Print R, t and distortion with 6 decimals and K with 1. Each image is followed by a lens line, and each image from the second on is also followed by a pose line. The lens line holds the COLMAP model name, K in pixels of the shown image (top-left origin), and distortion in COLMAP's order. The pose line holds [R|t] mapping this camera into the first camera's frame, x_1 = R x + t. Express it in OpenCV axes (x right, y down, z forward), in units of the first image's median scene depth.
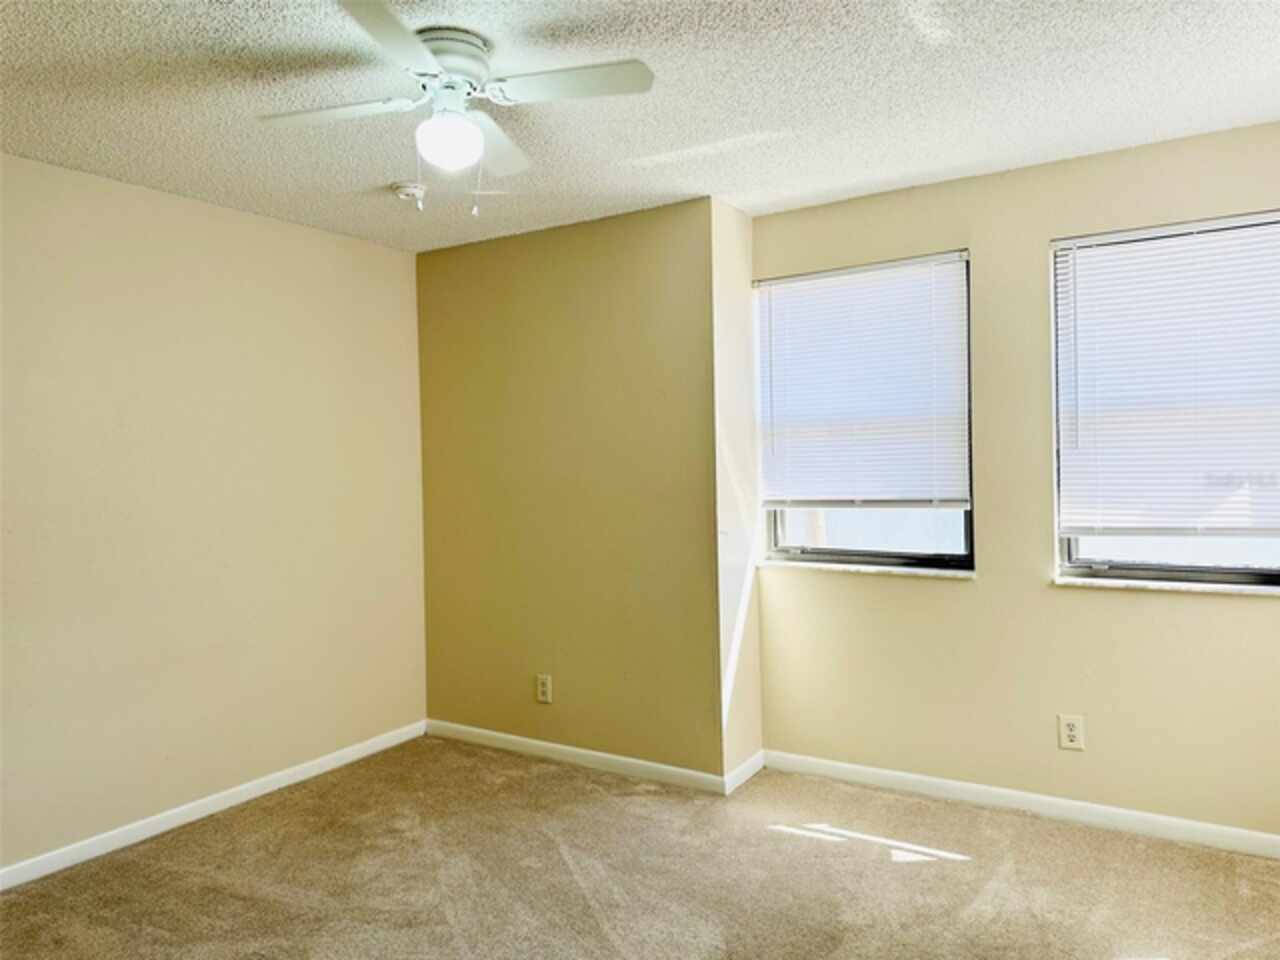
lens RADIAL K [[888.6, 0, 639.5], [0, 888.6, 464.9], [0, 0, 1]] dist [0.061802, -0.071628]
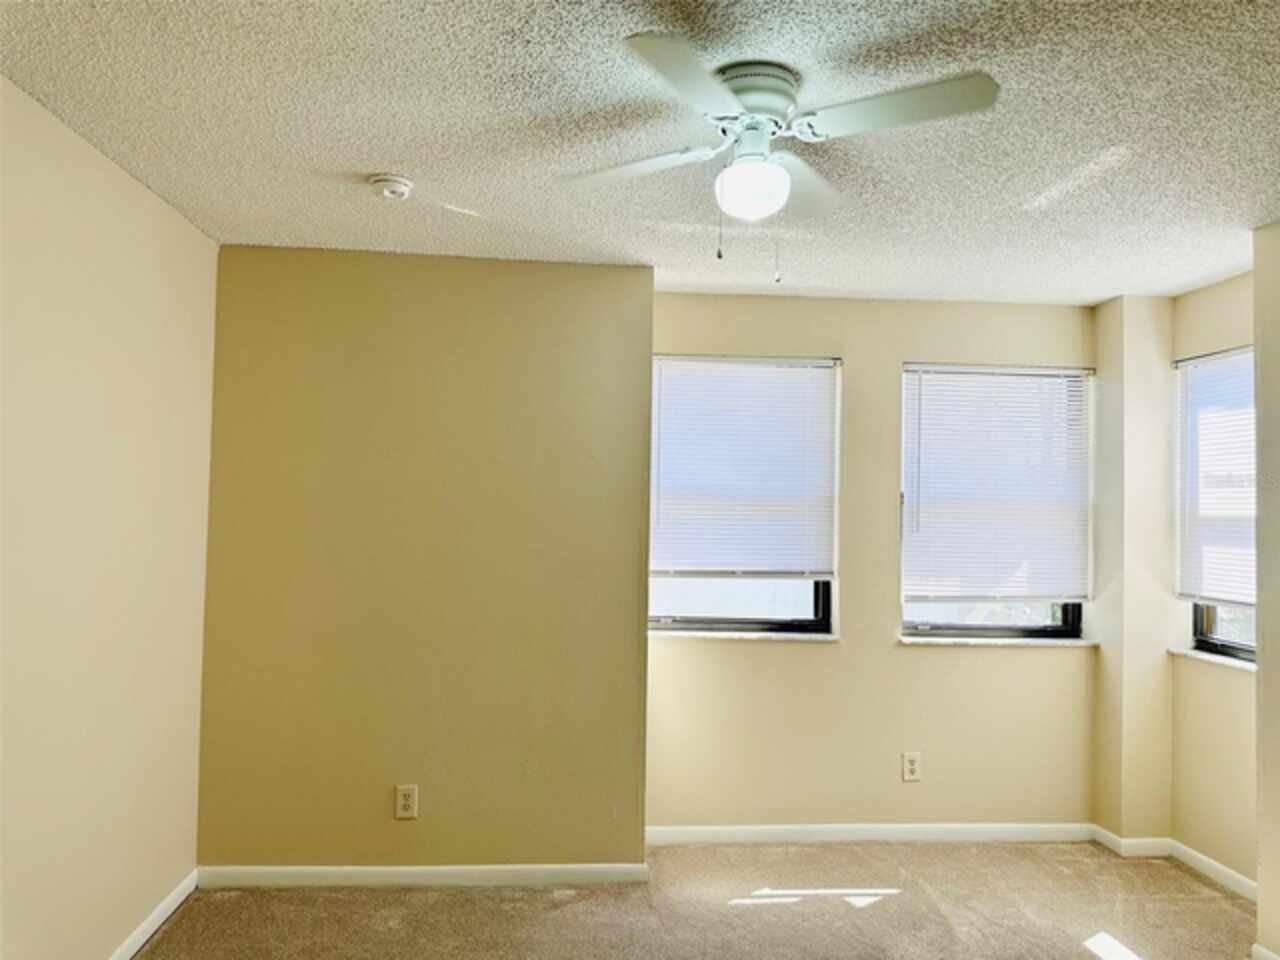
lens RADIAL K [[903.7, 0, 641.9], [0, 903.7, 470.4], [0, 0, 1]] dist [0.124694, -0.180862]
pose [[0.789927, 0.062115, 0.610047, -0.566304], [-0.038787, 0.997925, -0.051385, -0.022999], [-0.611973, 0.016928, 0.790697, 0.224719]]
